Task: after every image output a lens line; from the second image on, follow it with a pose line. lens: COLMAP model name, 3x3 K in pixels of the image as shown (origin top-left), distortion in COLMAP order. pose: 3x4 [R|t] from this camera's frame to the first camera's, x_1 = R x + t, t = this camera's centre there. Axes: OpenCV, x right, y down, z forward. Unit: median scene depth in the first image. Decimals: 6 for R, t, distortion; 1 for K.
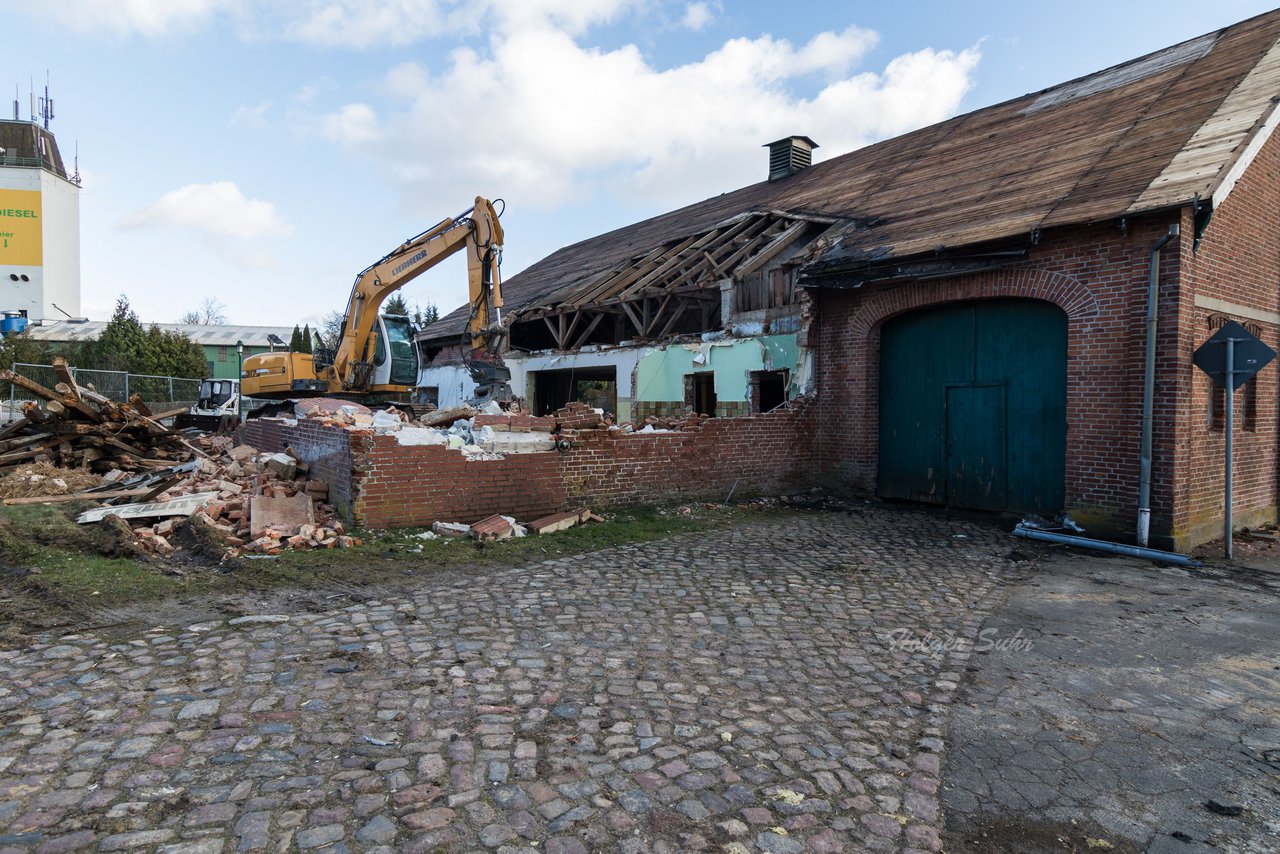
lens RADIAL K [[722.5, 0, 635.7], [0, 722.5, 426.0], [0, 0, 1]] dist [0.004555, -0.001080]
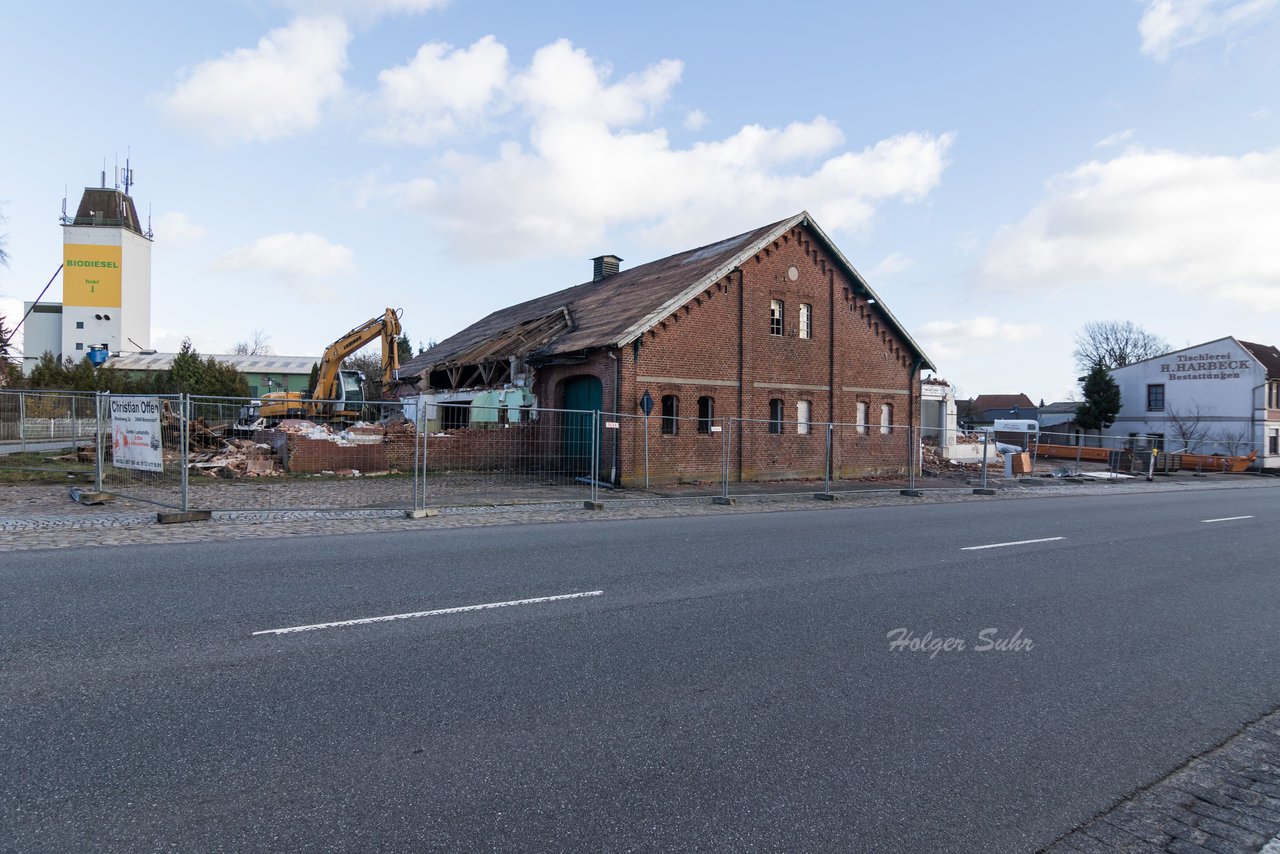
lens RADIAL K [[722.5, 0, 644.5], [0, 722.5, 424.6], [0, 0, 1]] dist [0.004555, -0.001080]
pose [[0.999053, 0.004104, -0.043310, 0.479318], [-0.005350, 0.999574, -0.028700, 0.021699], [0.043173, 0.028905, 0.998649, -0.731677]]
